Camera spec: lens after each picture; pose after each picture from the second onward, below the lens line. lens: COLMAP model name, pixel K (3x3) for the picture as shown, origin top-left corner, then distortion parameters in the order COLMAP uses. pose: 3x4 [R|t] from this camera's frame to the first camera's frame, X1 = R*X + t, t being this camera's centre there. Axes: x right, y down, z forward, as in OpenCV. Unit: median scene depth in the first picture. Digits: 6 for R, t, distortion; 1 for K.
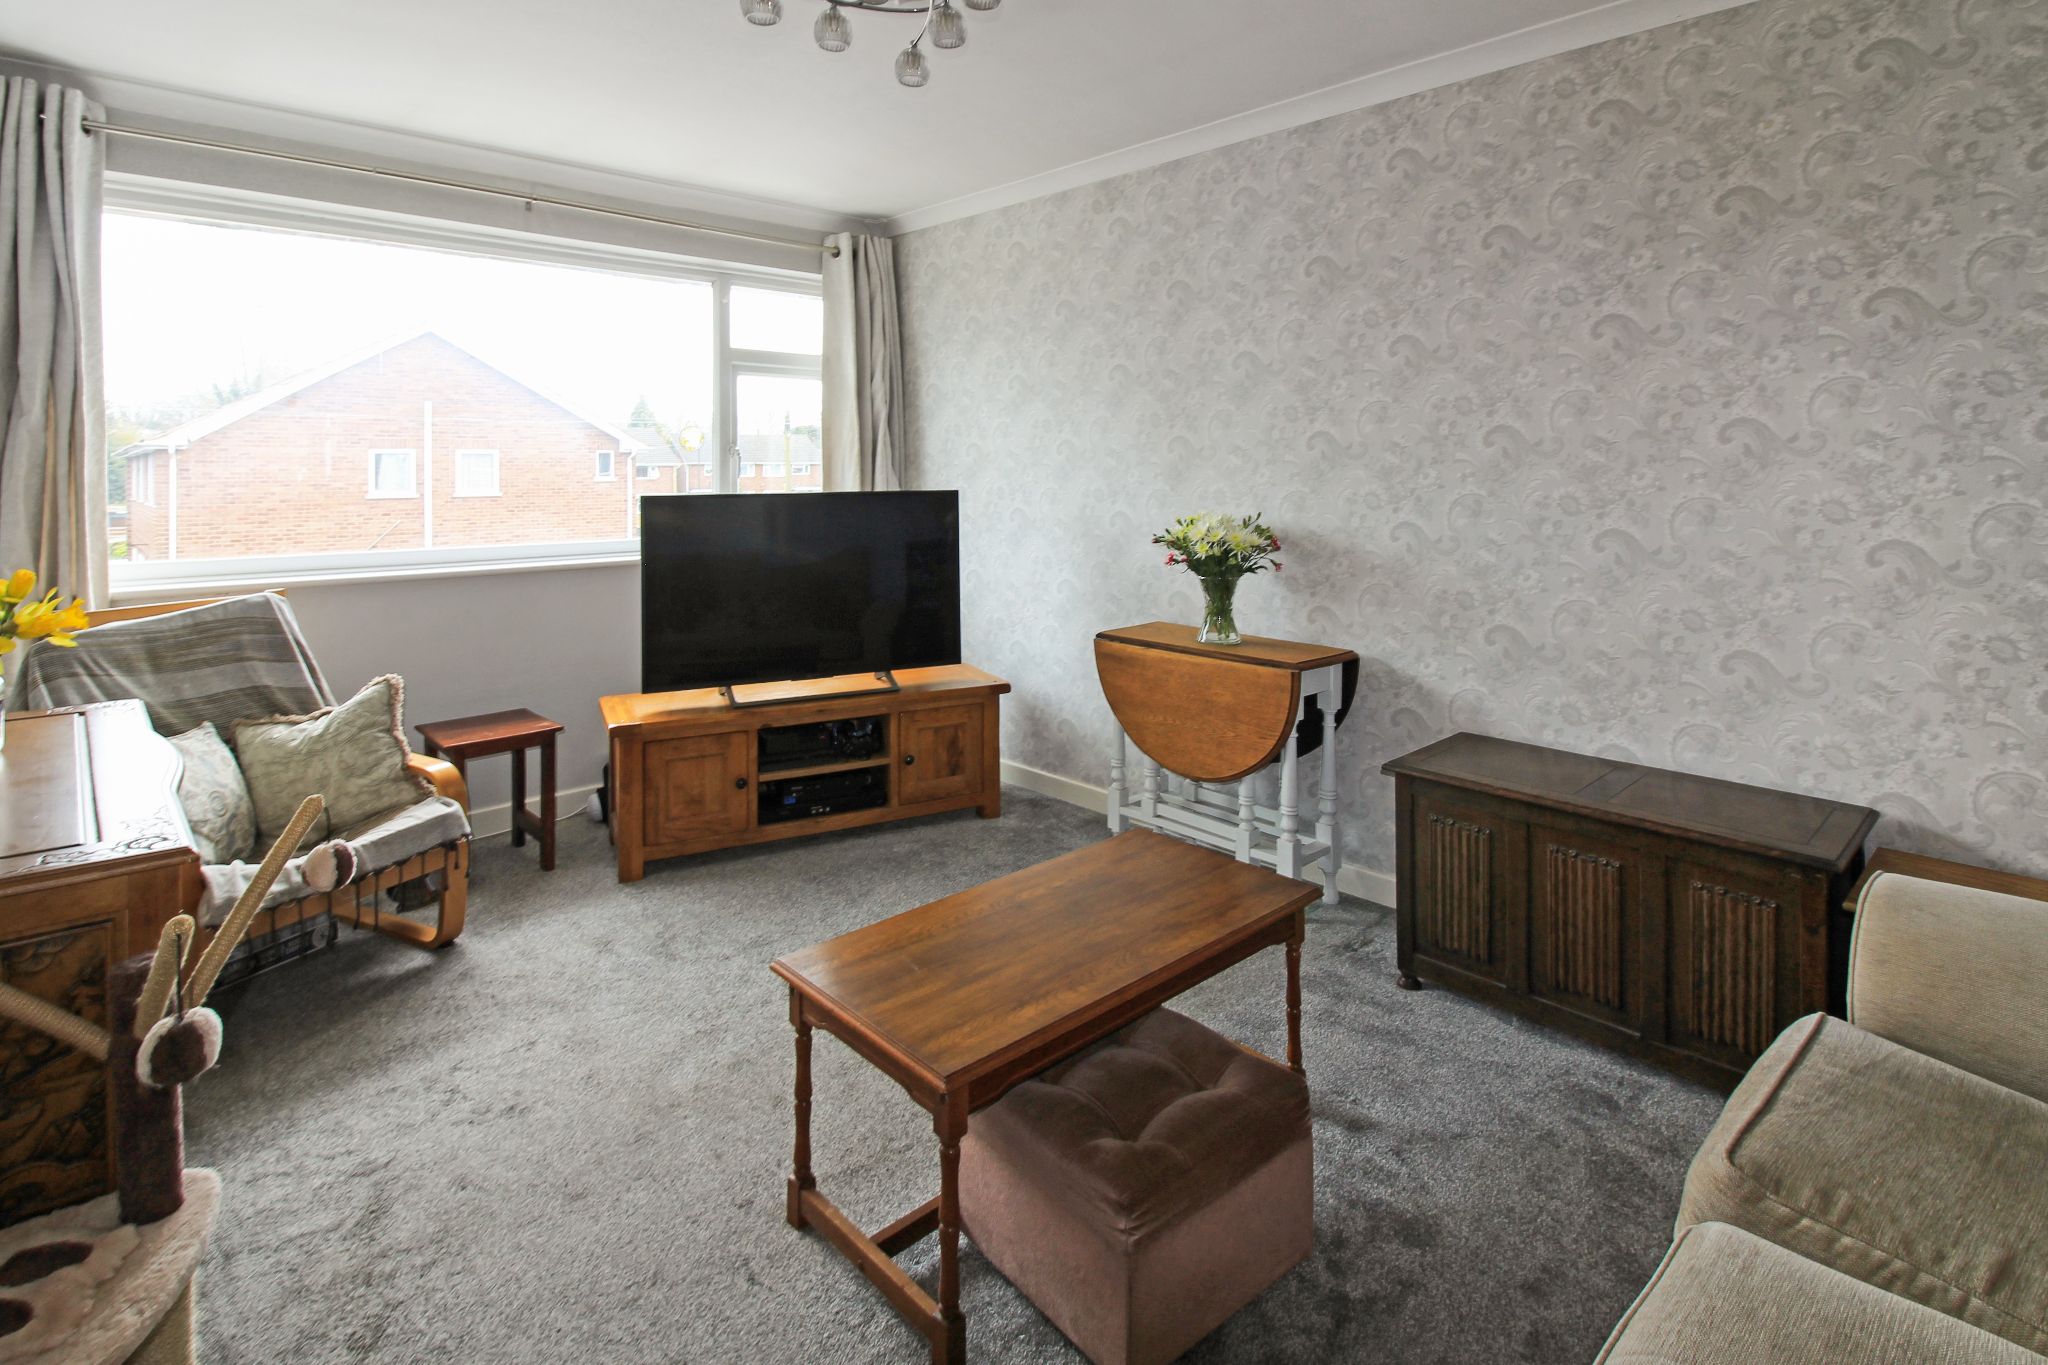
lens RADIAL K [[1018.4, 0, 1024.0], [0, 1018.4, 682.5], [0, 0, 1]] dist [0.001642, -0.019543]
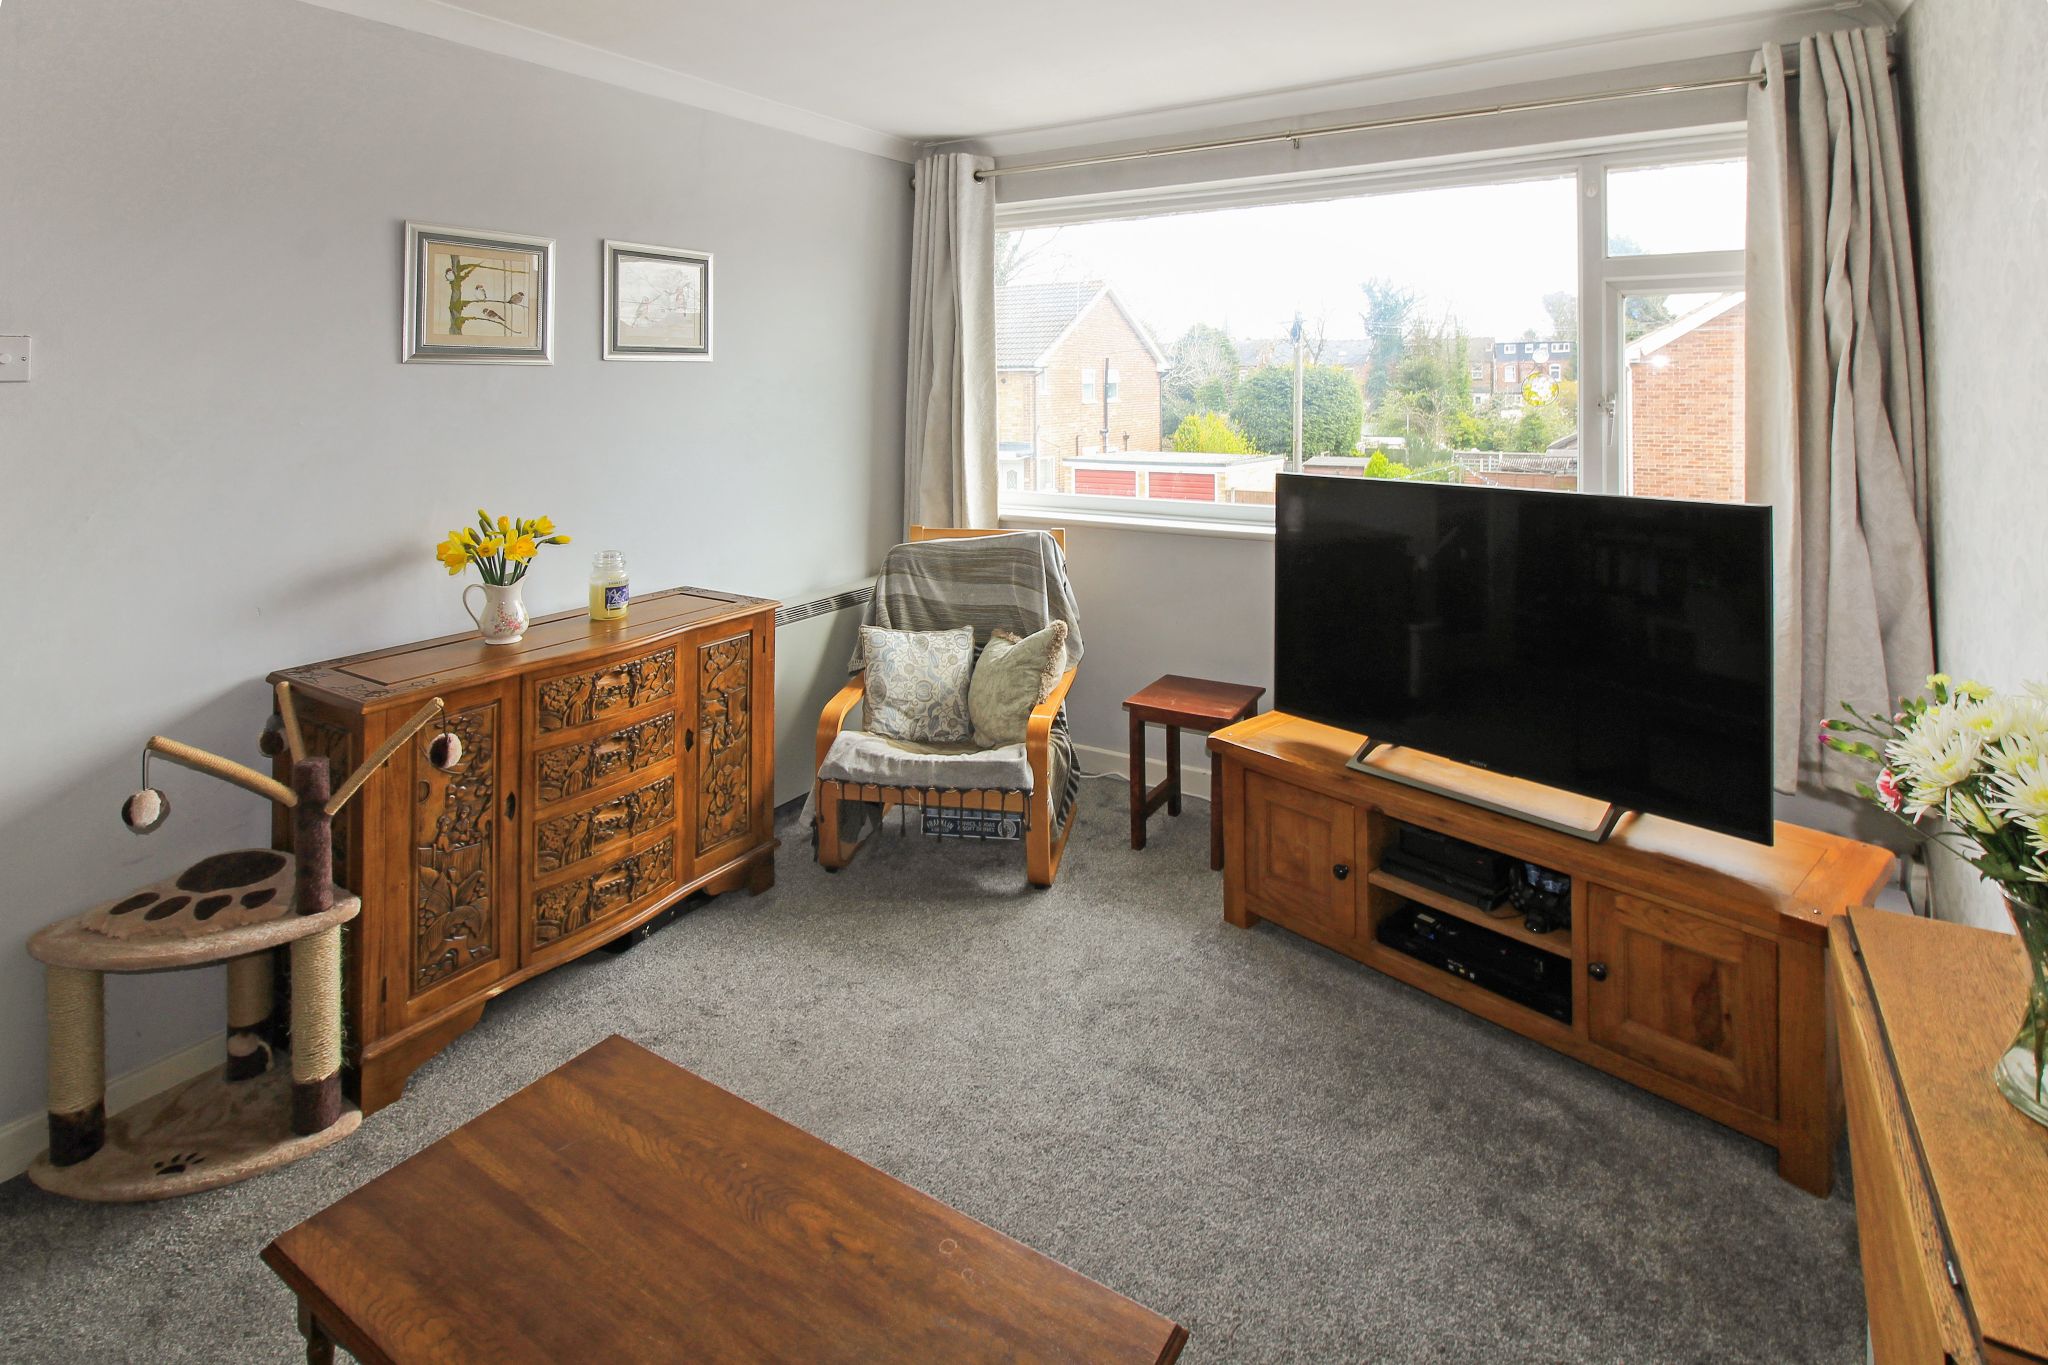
lens RADIAL K [[993.2, 0, 1028.0], [0, 993.2, 519.1], [0, 0, 1]] dist [-0.041386, -0.000058]
pose [[0.249444, 0.124035, -0.960413, 0.302346], [-0.187029, 0.979261, 0.077893, -0.157251], [0.950157, 0.160195, 0.267469, 0.555756]]
